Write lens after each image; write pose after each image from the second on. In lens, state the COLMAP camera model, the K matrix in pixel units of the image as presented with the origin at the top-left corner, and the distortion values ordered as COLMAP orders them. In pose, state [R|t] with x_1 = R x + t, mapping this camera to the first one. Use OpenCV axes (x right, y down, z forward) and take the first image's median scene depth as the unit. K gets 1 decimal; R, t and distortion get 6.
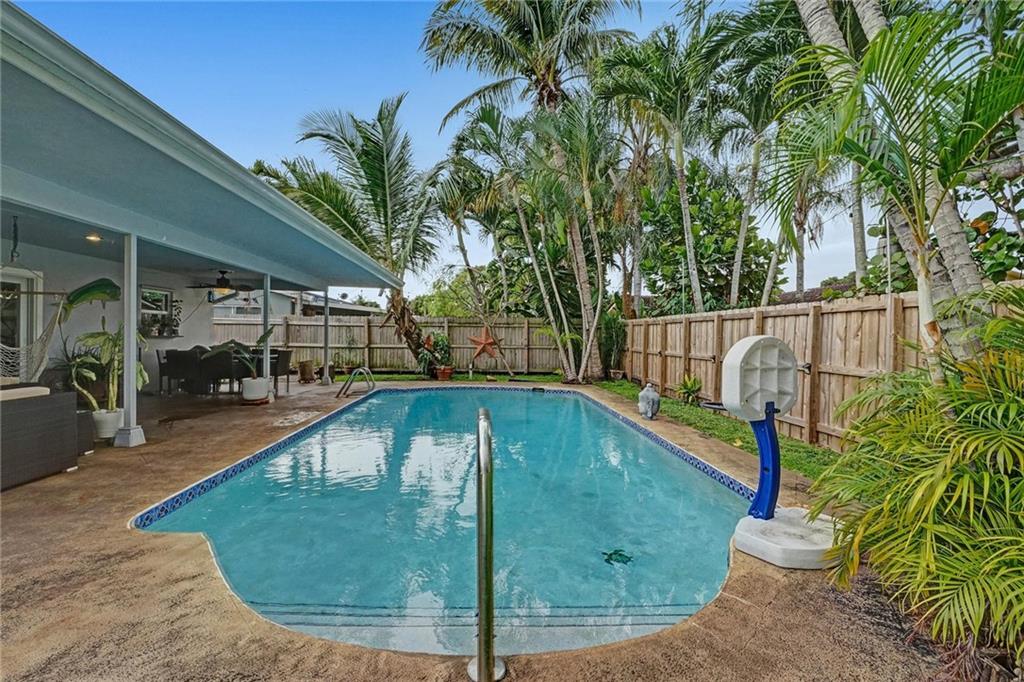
lens RADIAL K [[488.2, 0, 509.5], [0, 488.2, 335.5], [0, 0, 1]] dist [-0.053809, 0.027712]
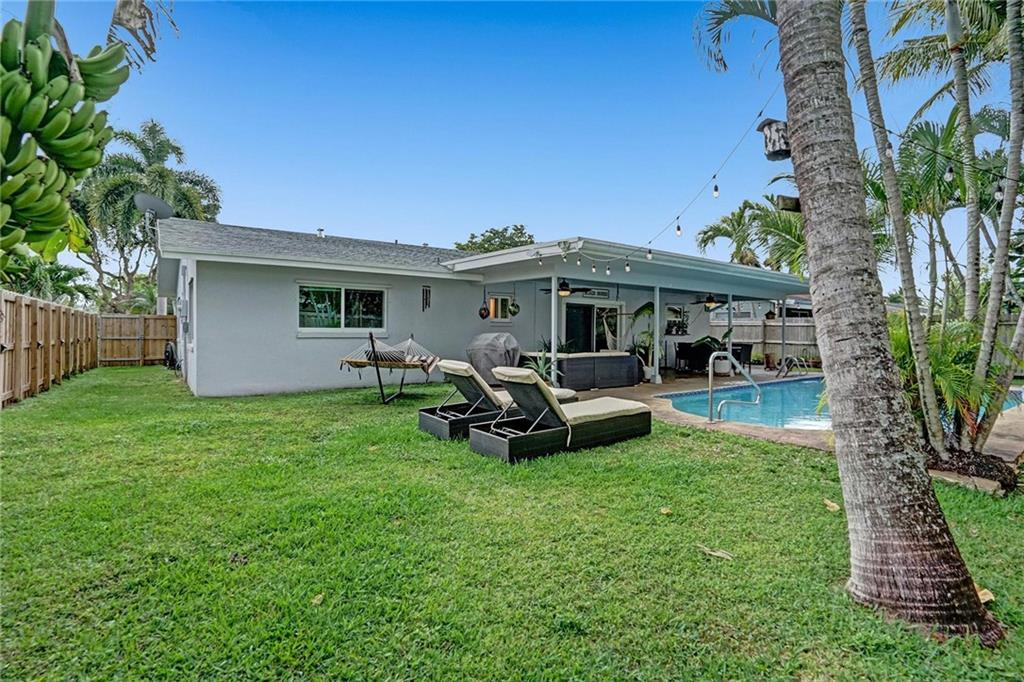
lens RADIAL K [[488.2, 0, 509.5], [0, 488.2, 335.5], [0, 0, 1]] dist [-0.053809, 0.027712]
pose [[0.544067, 0.002981, -0.839036, 0.530825], [-0.000771, 0.999995, 0.003053, 0.002465], [0.839041, -0.001014, 0.544067, -0.583966]]
